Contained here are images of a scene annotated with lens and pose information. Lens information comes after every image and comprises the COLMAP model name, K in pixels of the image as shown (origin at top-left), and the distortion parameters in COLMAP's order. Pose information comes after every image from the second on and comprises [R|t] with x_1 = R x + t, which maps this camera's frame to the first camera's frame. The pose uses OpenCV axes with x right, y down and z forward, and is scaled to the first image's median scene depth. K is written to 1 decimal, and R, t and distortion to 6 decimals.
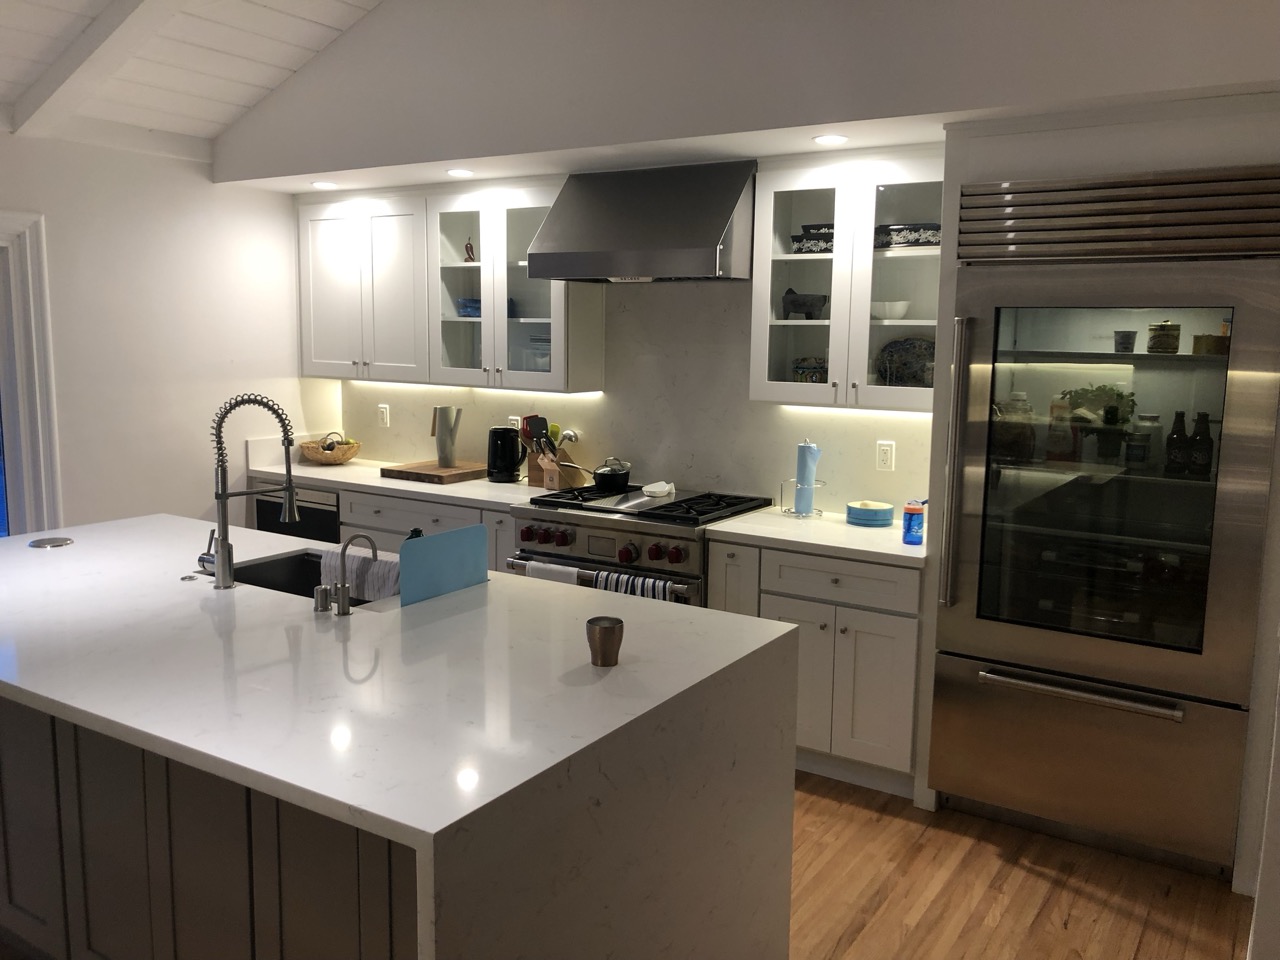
lens RADIAL K [[1047.9, 0, 640.0], [0, 1047.9, 480.0], [0, 0, 1]] dist [0.091188, -0.139862]
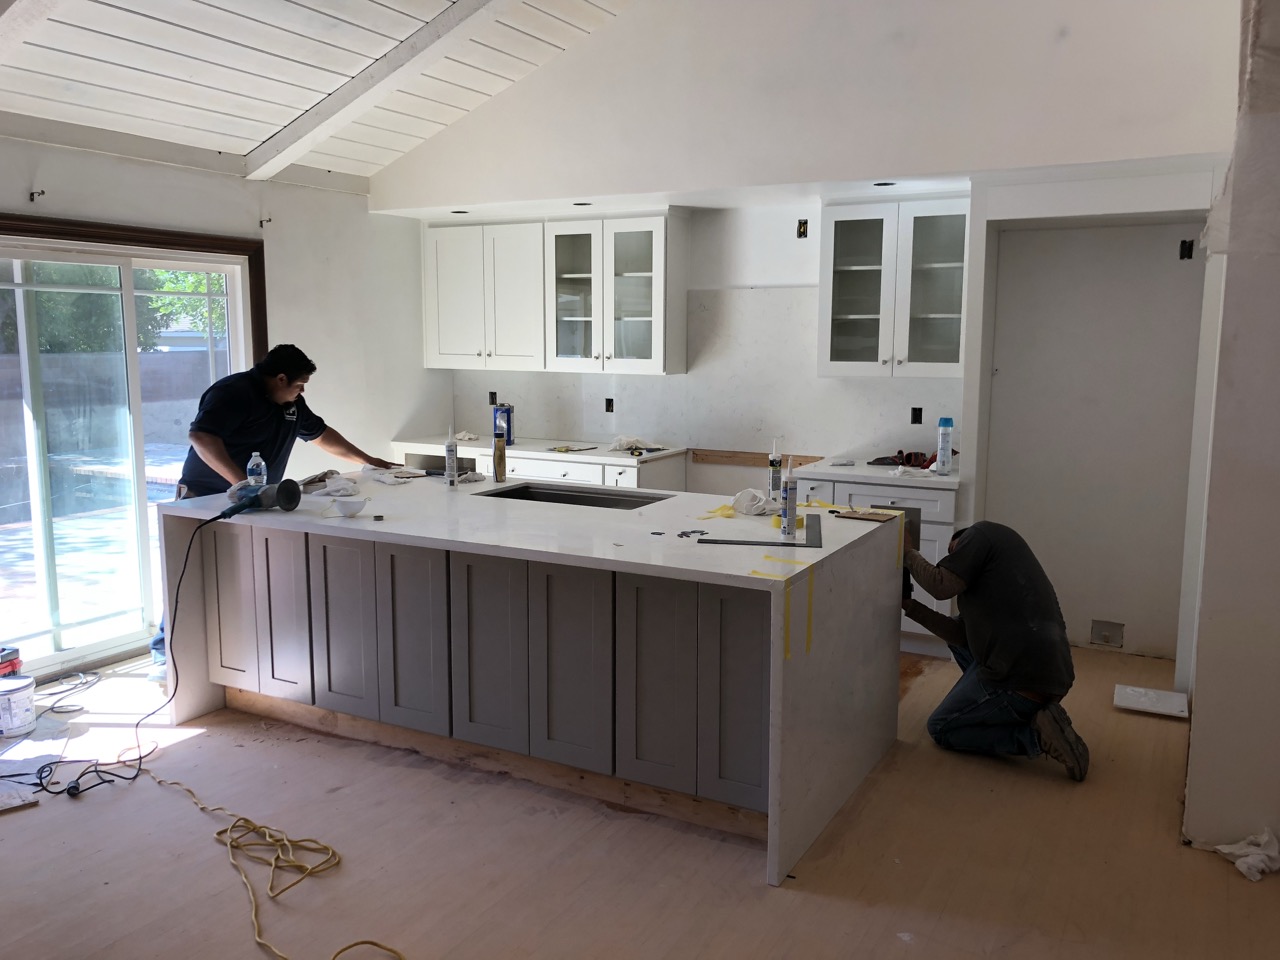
lens RADIAL K [[1047.9, 0, 640.0], [0, 1047.9, 480.0], [0, 0, 1]] dist [0.091188, -0.139862]
pose [[0.997656, -0.021830, 0.064861, -0.221978], [0.021871, 0.999761, 0.000071, 0.055155], [-0.064847, 0.001348, 0.997894, -0.343739]]
